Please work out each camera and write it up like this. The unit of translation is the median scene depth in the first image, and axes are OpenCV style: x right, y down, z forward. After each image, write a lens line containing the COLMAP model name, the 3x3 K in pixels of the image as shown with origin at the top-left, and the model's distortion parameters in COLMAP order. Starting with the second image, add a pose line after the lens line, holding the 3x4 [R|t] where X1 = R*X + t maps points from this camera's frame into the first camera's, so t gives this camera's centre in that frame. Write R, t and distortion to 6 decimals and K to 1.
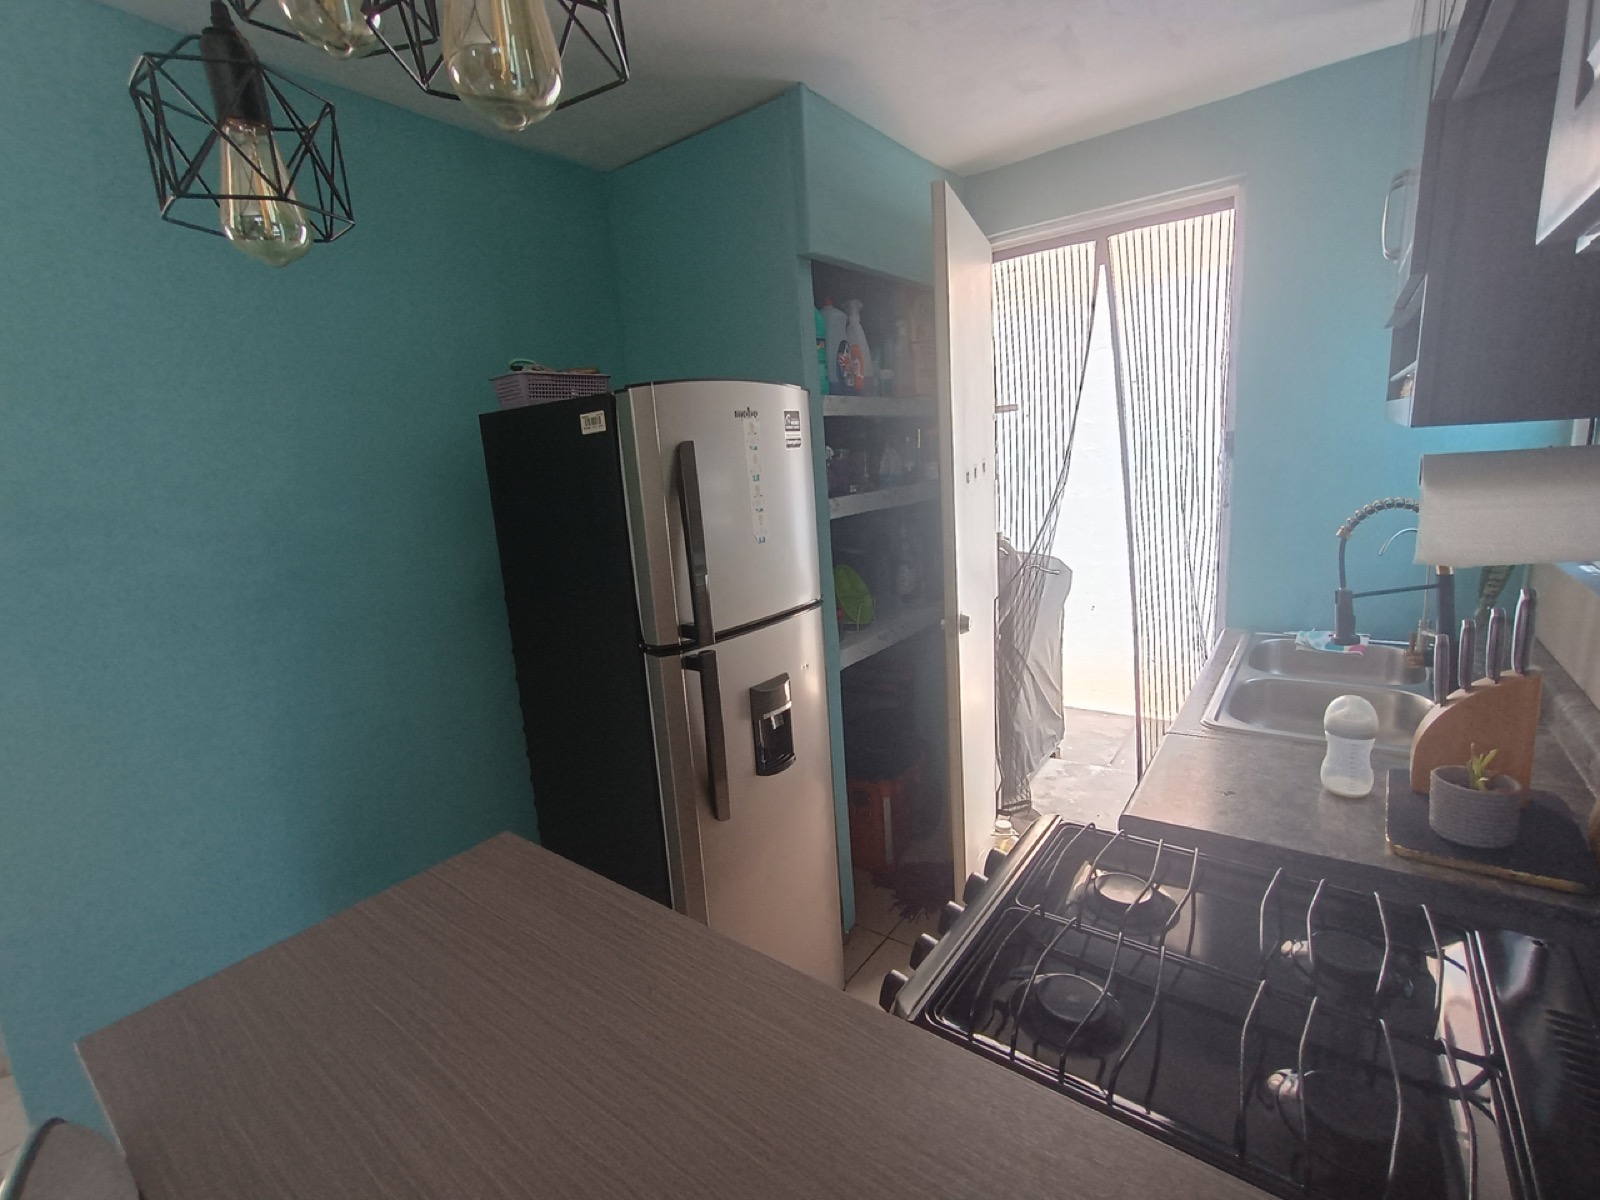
lens RADIAL K [[719.9, 0, 797.3], [0, 719.9, 602.8], [0, 0, 1]] dist [-0.000400, -0.000290]
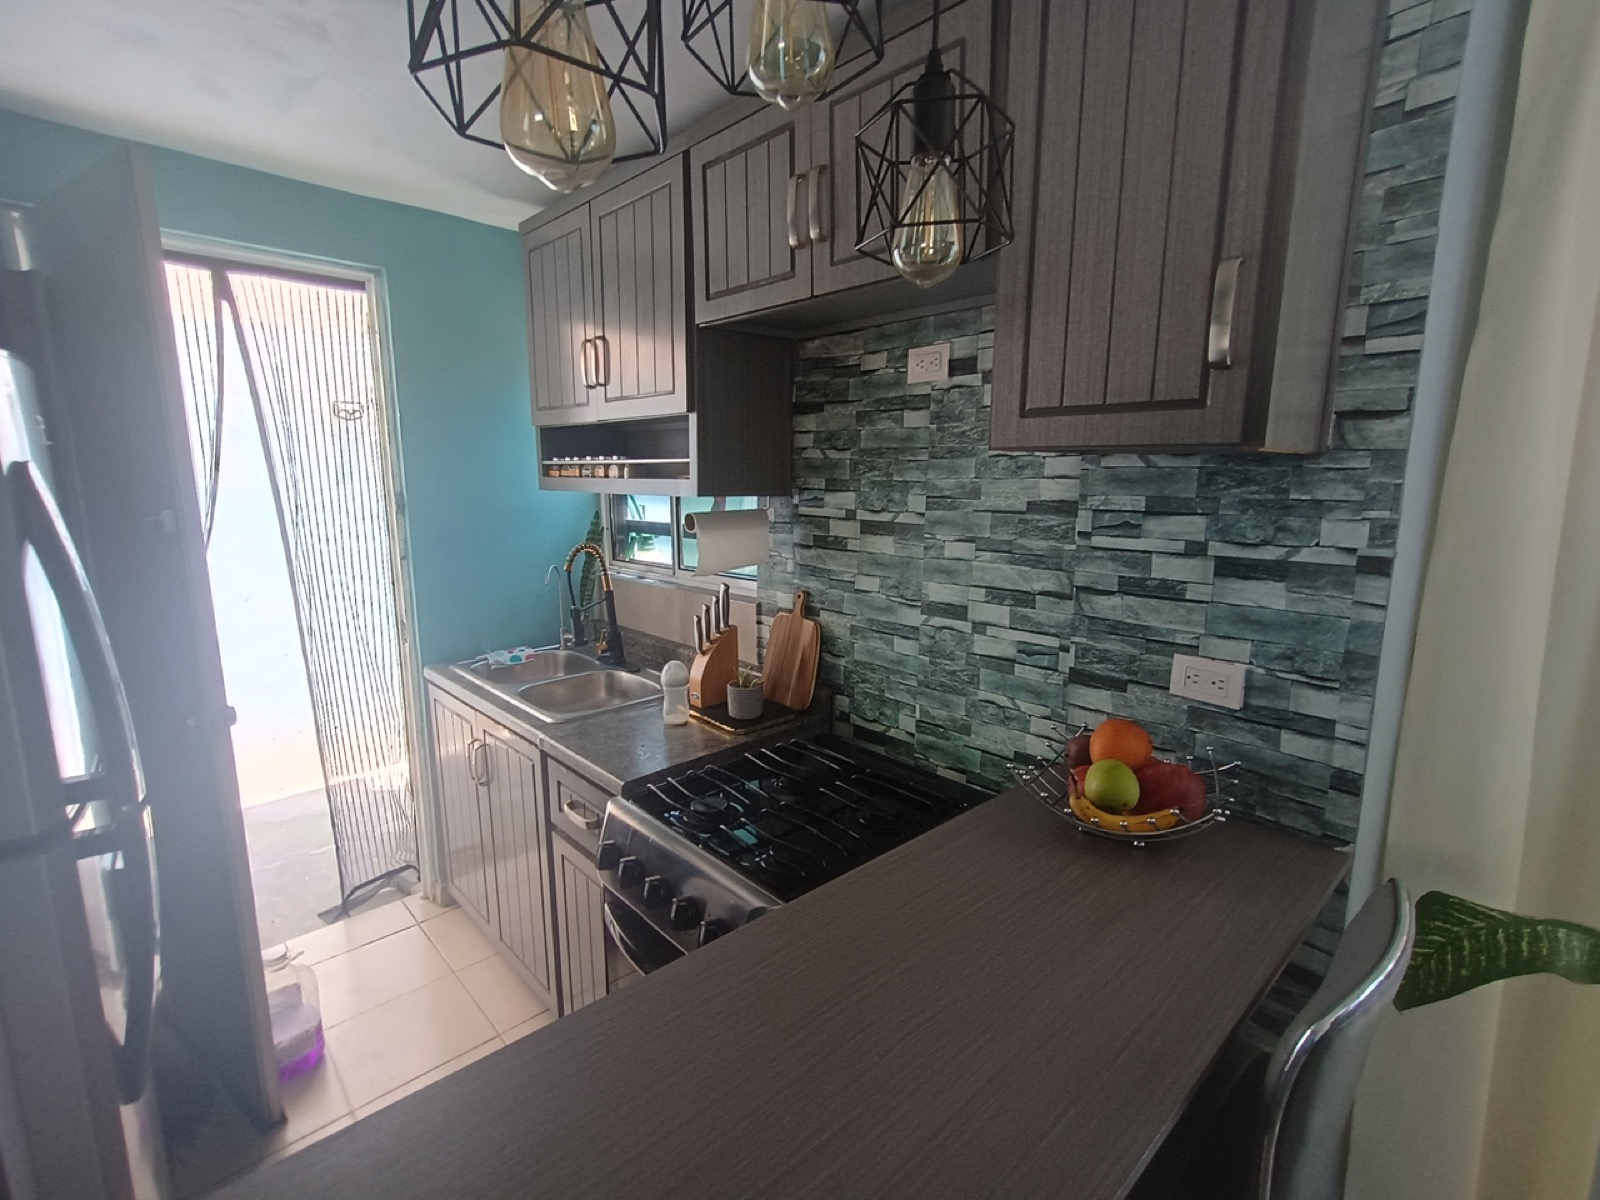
lens RADIAL K [[719.9, 0, 797.3], [0, 719.9, 602.8], [0, 0, 1]] dist [-0.000400, -0.000290]
pose [[0.158766, -0.111042, 0.981052, -0.407201], [0.180761, 0.980129, 0.081685, -0.056534], [-0.970628, 0.164368, 0.175683, 0.245170]]
